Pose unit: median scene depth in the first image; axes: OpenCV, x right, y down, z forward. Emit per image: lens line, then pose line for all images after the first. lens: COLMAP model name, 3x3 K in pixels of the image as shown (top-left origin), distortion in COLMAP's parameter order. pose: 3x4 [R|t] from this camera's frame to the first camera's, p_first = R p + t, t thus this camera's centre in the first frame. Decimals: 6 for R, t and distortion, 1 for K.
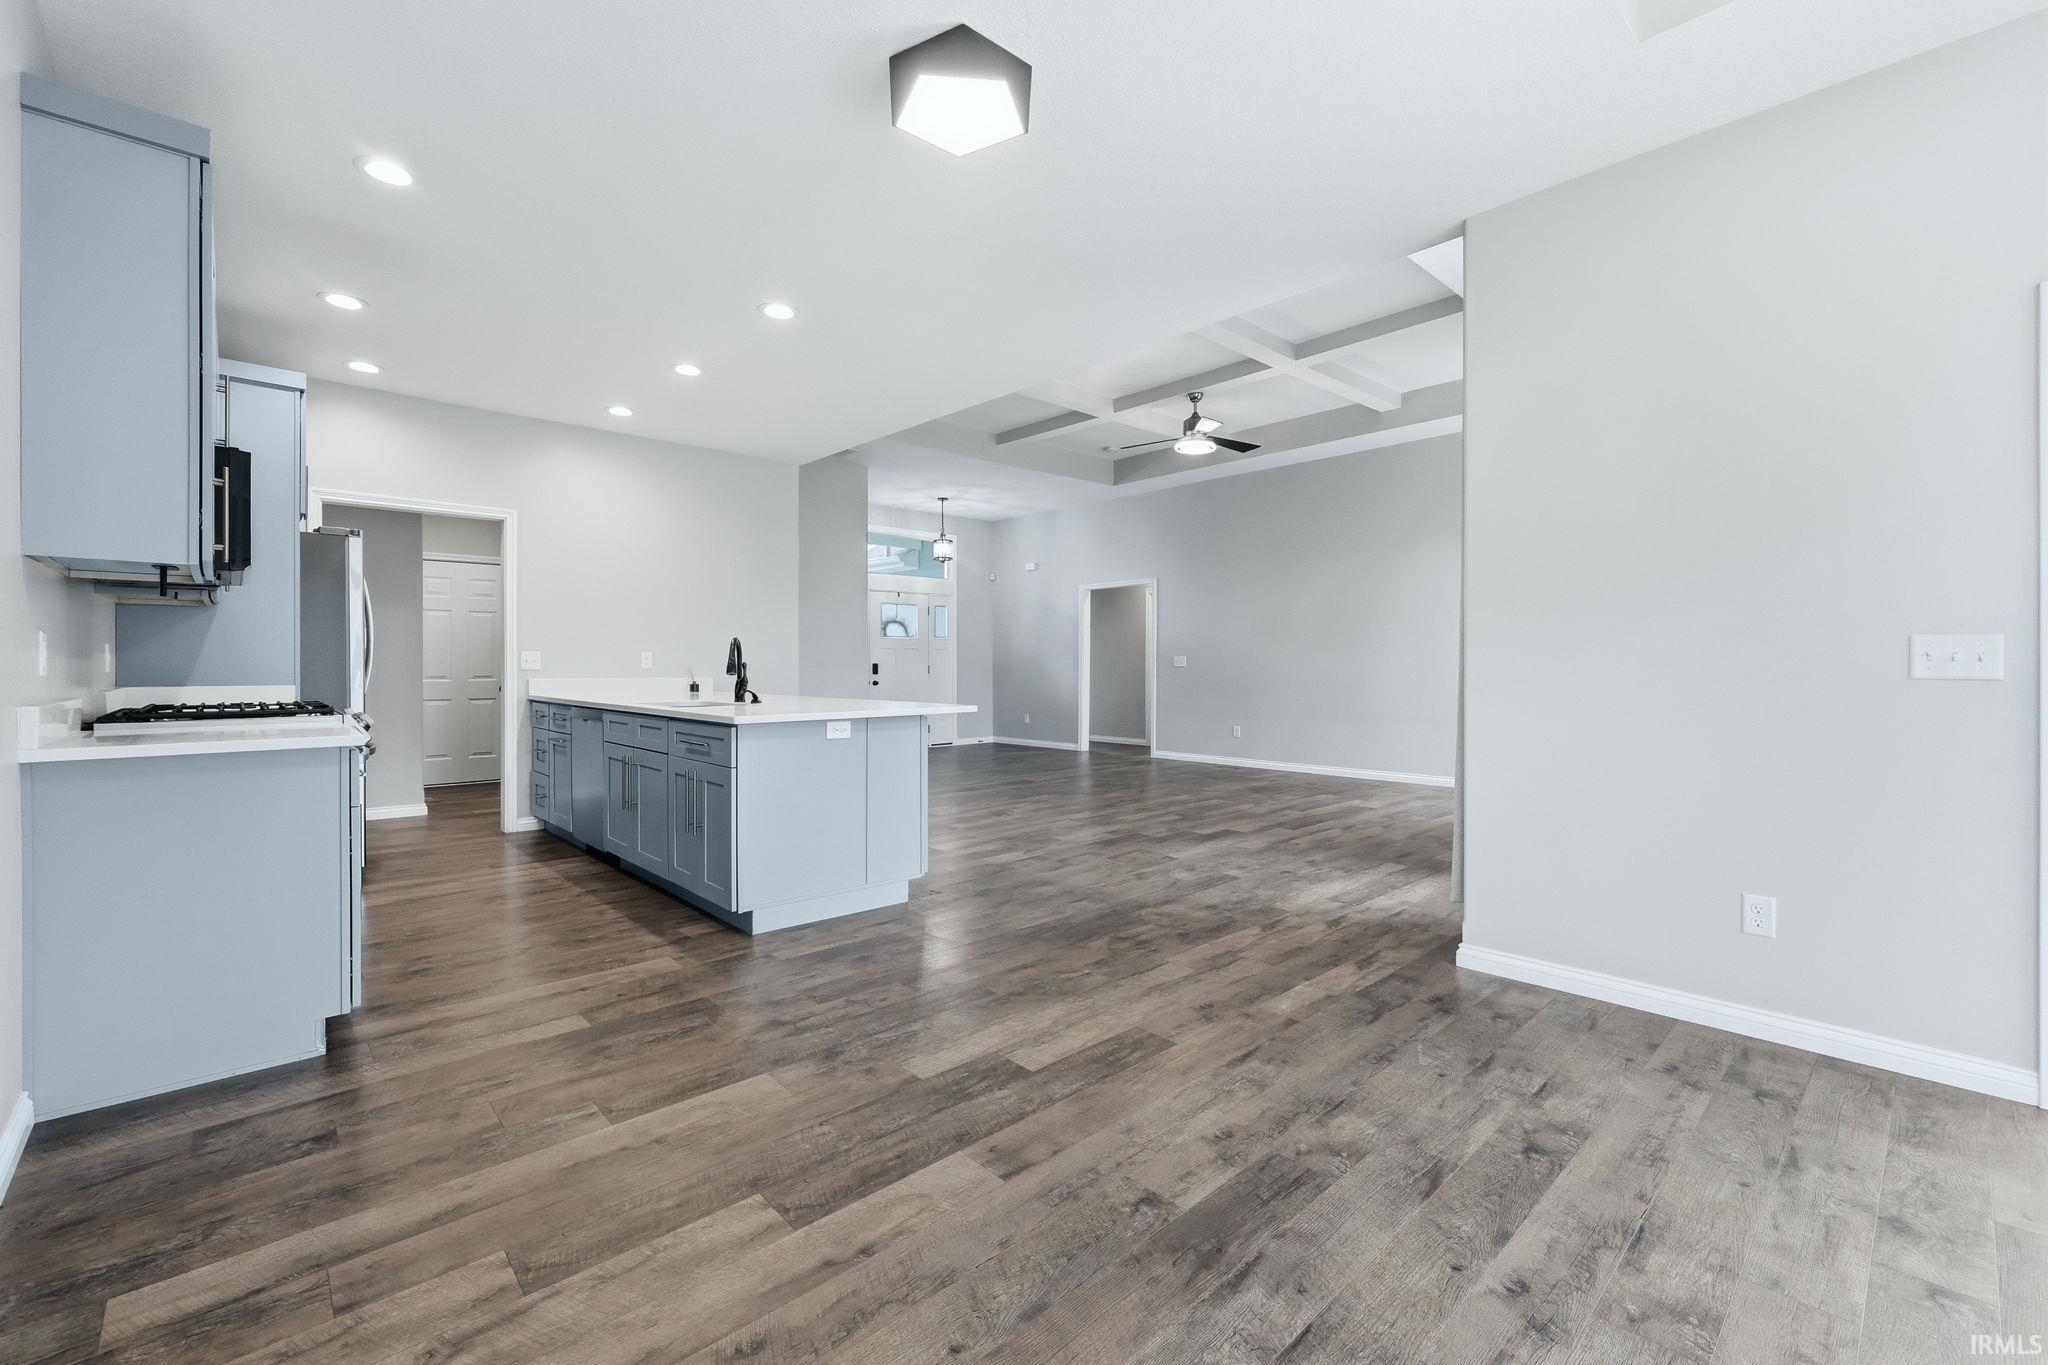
lens RADIAL K [[858.8, 0, 1026.0], [0, 858.8, 665.9], [0, 0, 1]] dist [-0.003224, 0.000592]
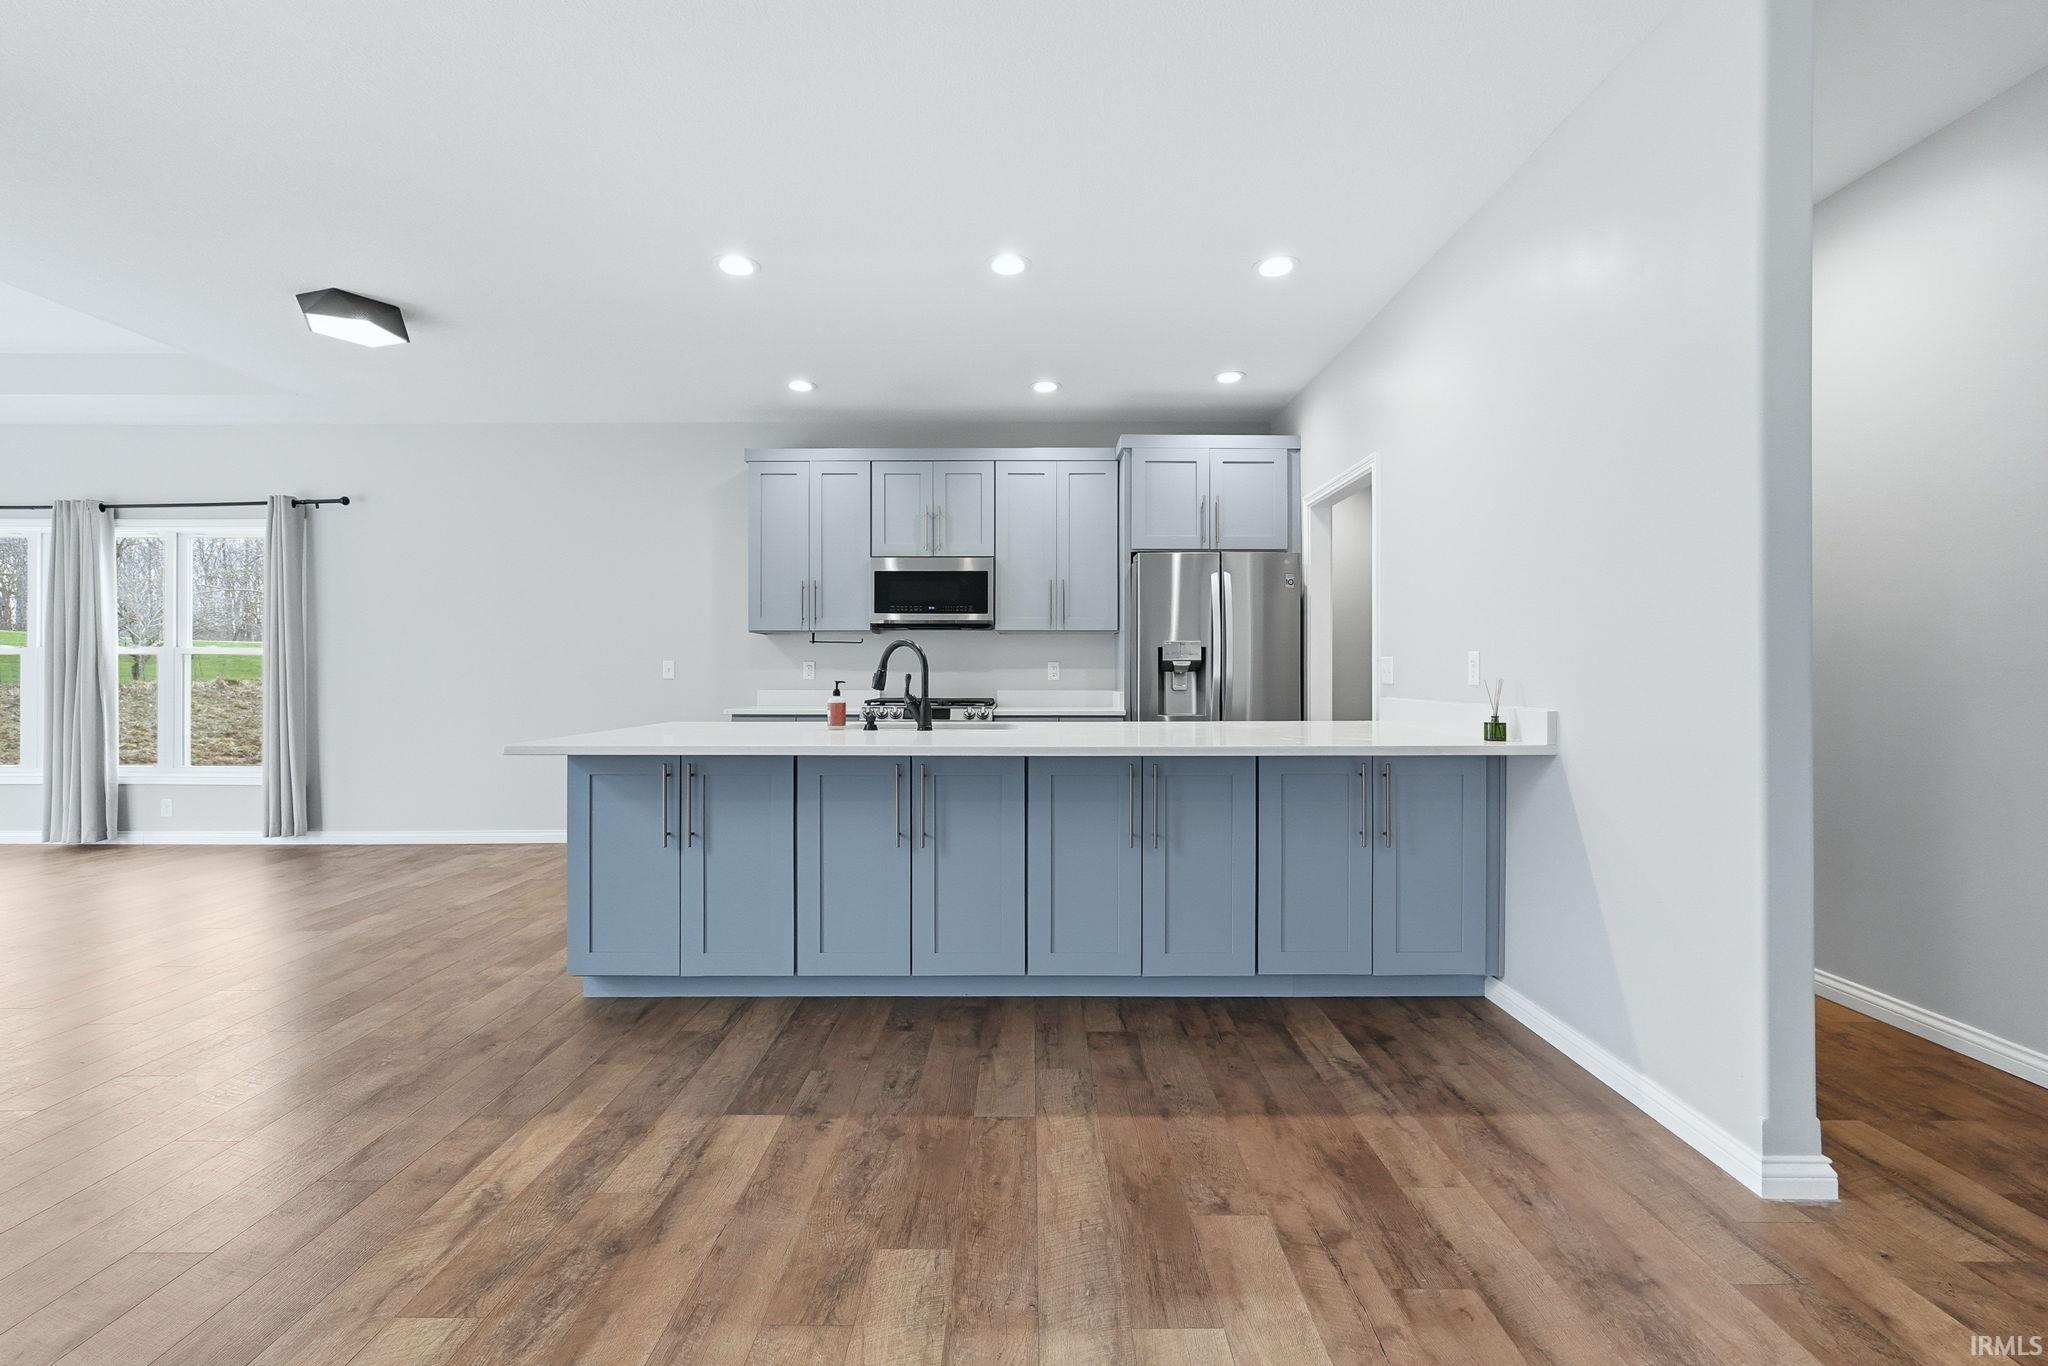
lens RADIAL K [[858.8, 0, 1023.9], [0, 858.8, 674.2], [0, 0, 1]] dist [-0.003224, 0.000592]
pose [[-0.681372, 0.000287, -0.731938, 0.109460], [-0.002017, 0.999995, 0.002269, -0.004454], [0.731935, 0.003023, -0.681368, 1.345824]]
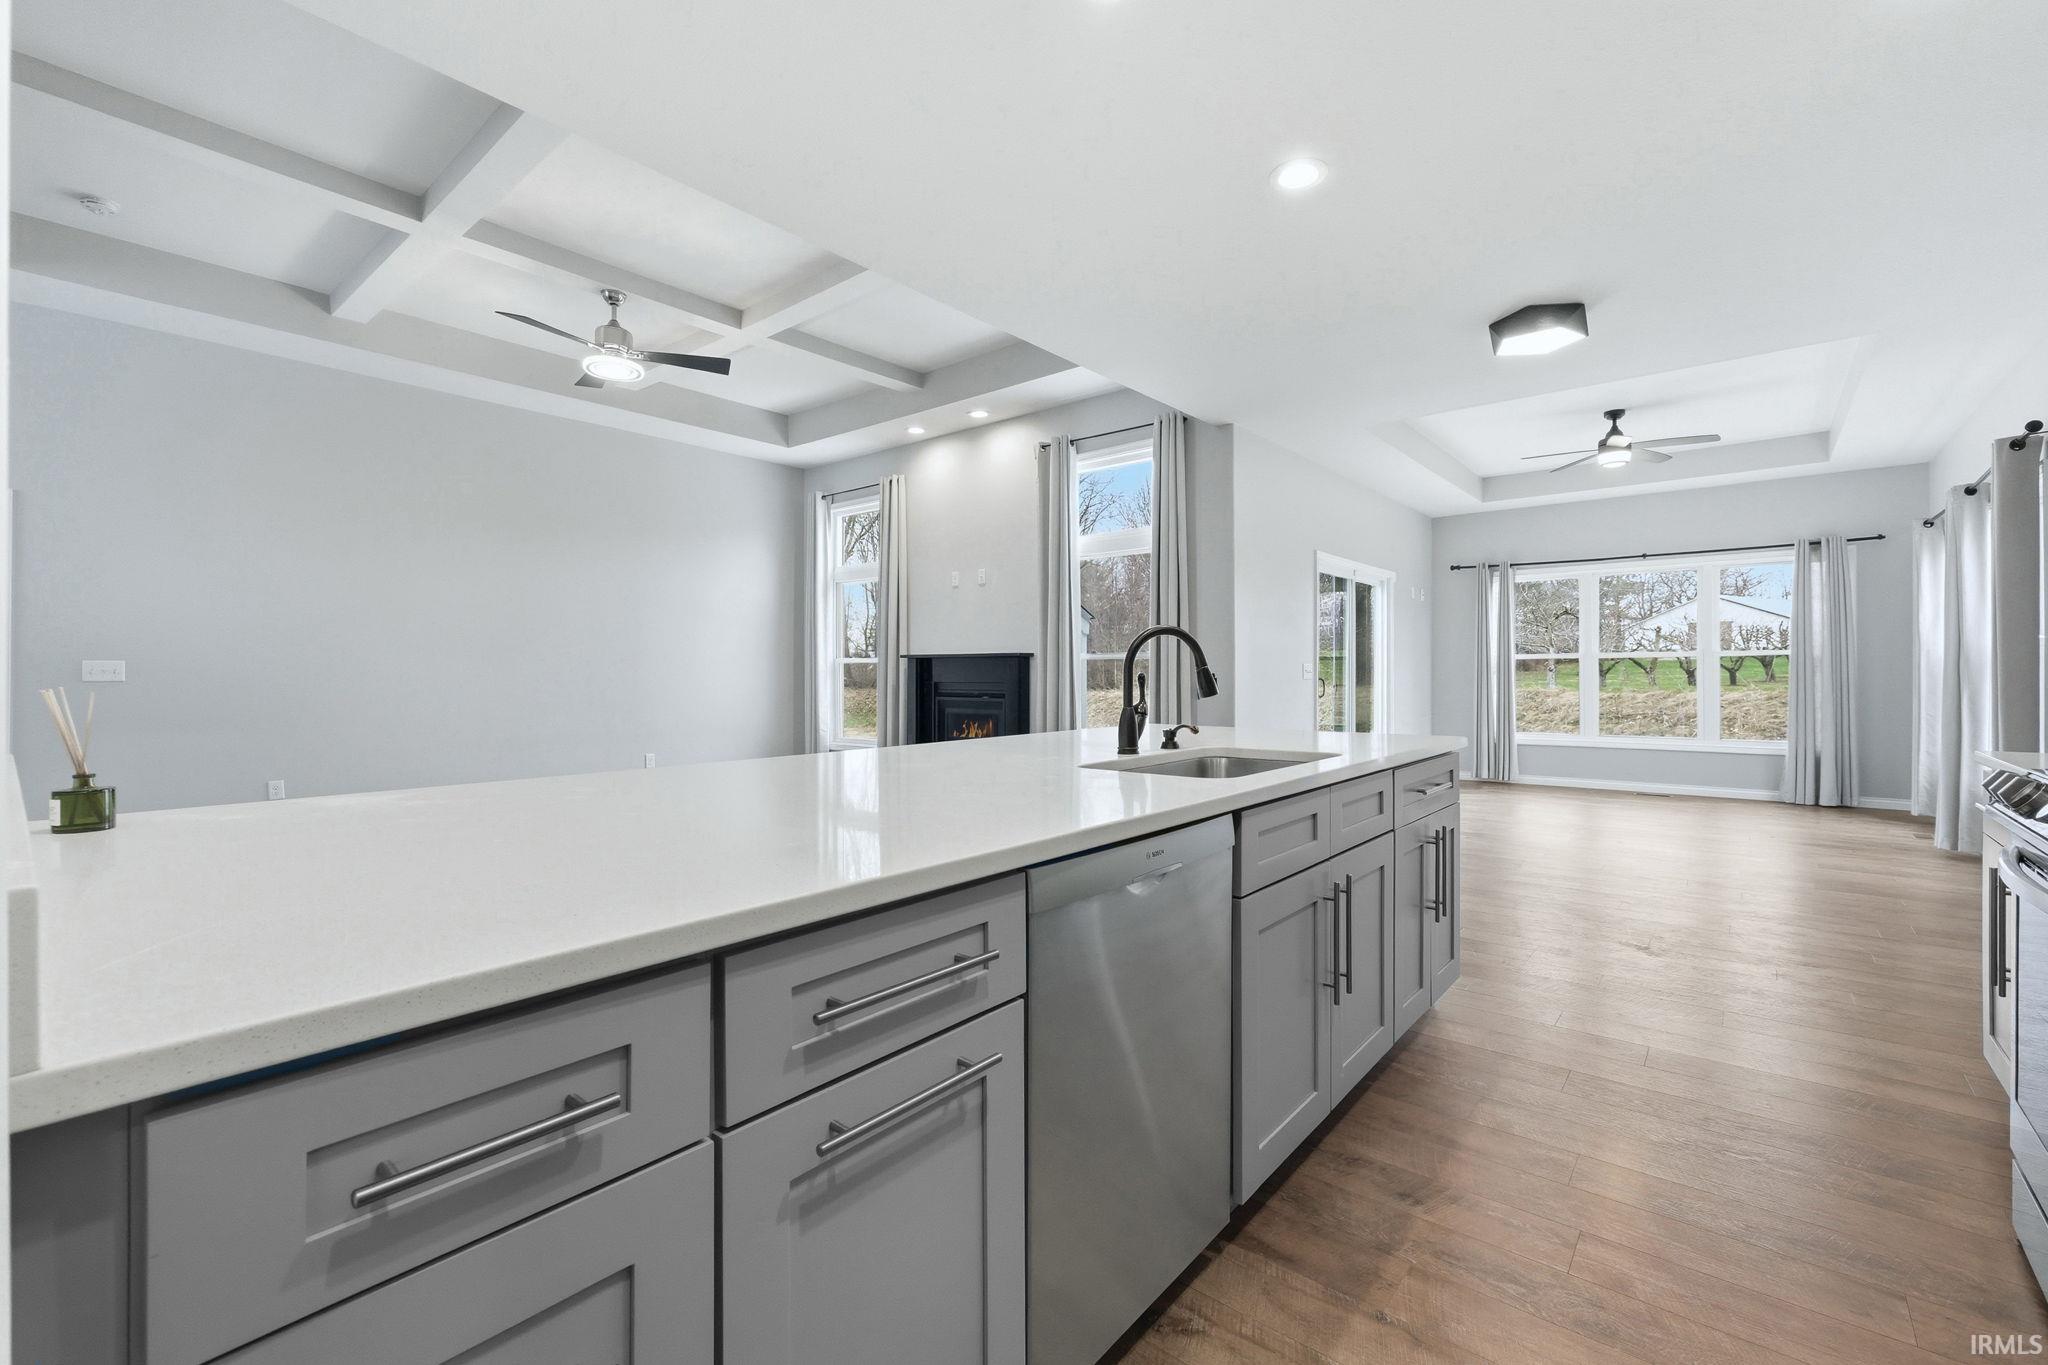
lens RADIAL K [[858.8, 0, 1028.9], [0, 858.8, 672.8], [0, 0, 1]] dist [-0.003224, 0.000592]
pose [[-0.121654, -0.000212, 0.992573, -0.715360], [0.003878, 0.999992, 0.000689, -0.003551], [-0.992565, 0.003933, -0.121652, 0.974616]]
